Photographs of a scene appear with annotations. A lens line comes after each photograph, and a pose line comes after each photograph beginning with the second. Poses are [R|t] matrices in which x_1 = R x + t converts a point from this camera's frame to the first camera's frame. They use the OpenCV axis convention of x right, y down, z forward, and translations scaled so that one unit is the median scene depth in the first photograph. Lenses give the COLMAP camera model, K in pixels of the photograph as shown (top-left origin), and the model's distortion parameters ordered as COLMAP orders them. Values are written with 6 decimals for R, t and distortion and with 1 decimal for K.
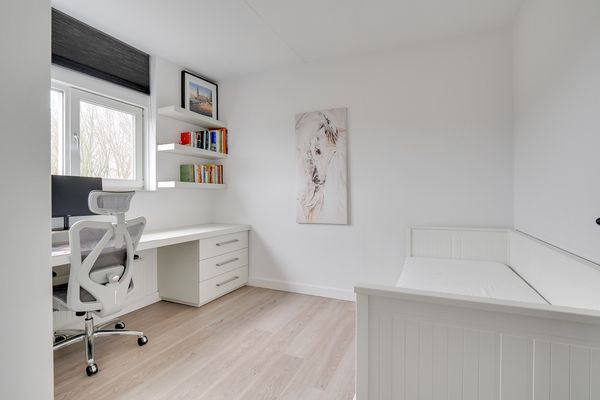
lens RADIAL K [[296.9, 0, 286.4], [0, 296.9, 205.7], [0, 0, 1]] dist [-0.000670, -0.000617]
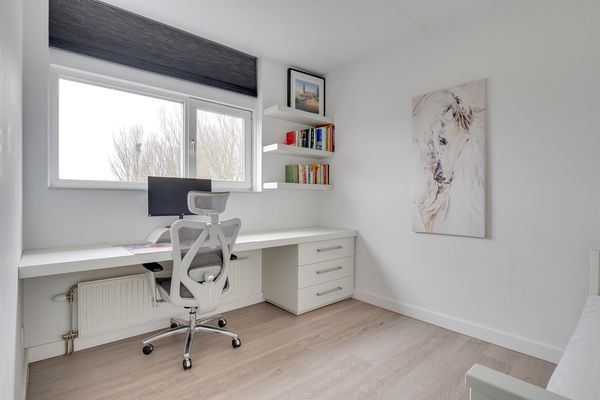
lens RADIAL K [[296.9, 0, 286.4], [0, 296.9, 205.7], [0, 0, 1]] dist [-0.000670, -0.000617]
pose [[0.916324, 0.018577, -0.400006, 0.045352], [-0.021007, 0.999778, -0.001691, -0.004215], [0.399886, 0.009952, 0.916511, 0.124262]]
